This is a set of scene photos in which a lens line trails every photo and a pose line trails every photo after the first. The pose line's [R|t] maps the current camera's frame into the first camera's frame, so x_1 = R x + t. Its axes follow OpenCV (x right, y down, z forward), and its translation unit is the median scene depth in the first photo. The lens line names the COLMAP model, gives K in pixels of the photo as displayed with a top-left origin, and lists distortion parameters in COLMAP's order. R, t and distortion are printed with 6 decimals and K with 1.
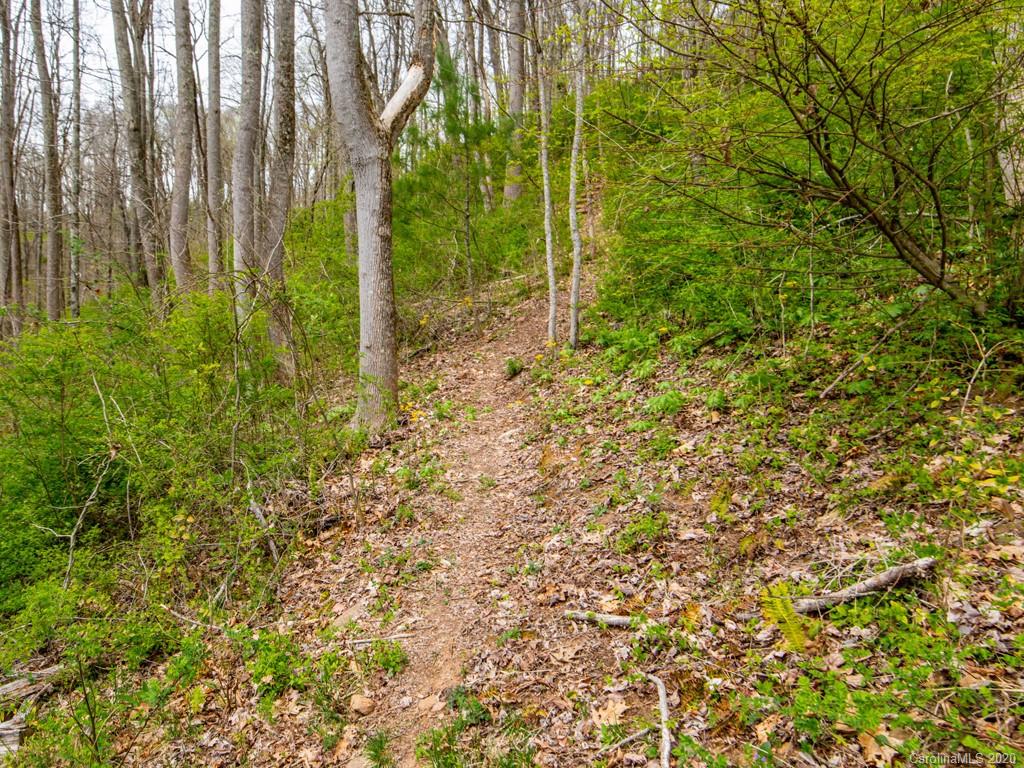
lens RADIAL K [[720.5, 0, 514.7], [0, 720.5, 384.1], [0, 0, 1]] dist [0.002102, -0.031425]
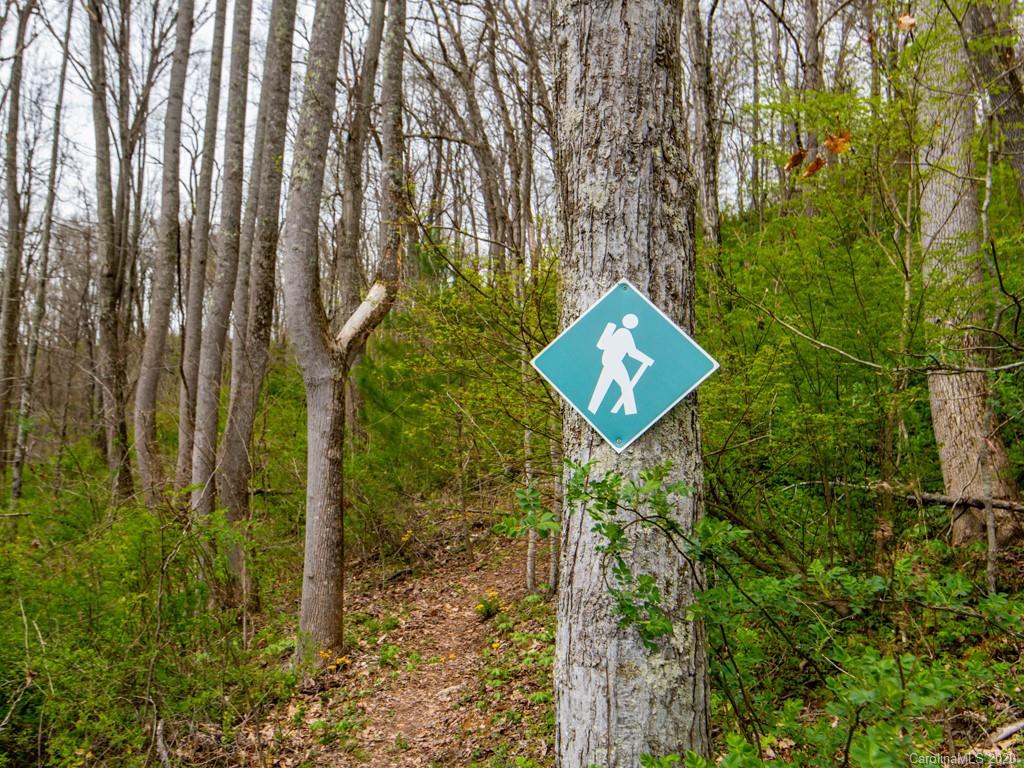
lens RADIAL K [[1254.2, 0, 511.9], [0, 1254.2, 384.6], [0, 0, 1]] dist [0.022632, 0.000000]
pose [[0.983391, 0.043217, -0.176277, 0.309693], [-0.069068, 0.987272, -0.143262, -0.082338], [0.167842, 0.153058, 0.973859, -0.518965]]
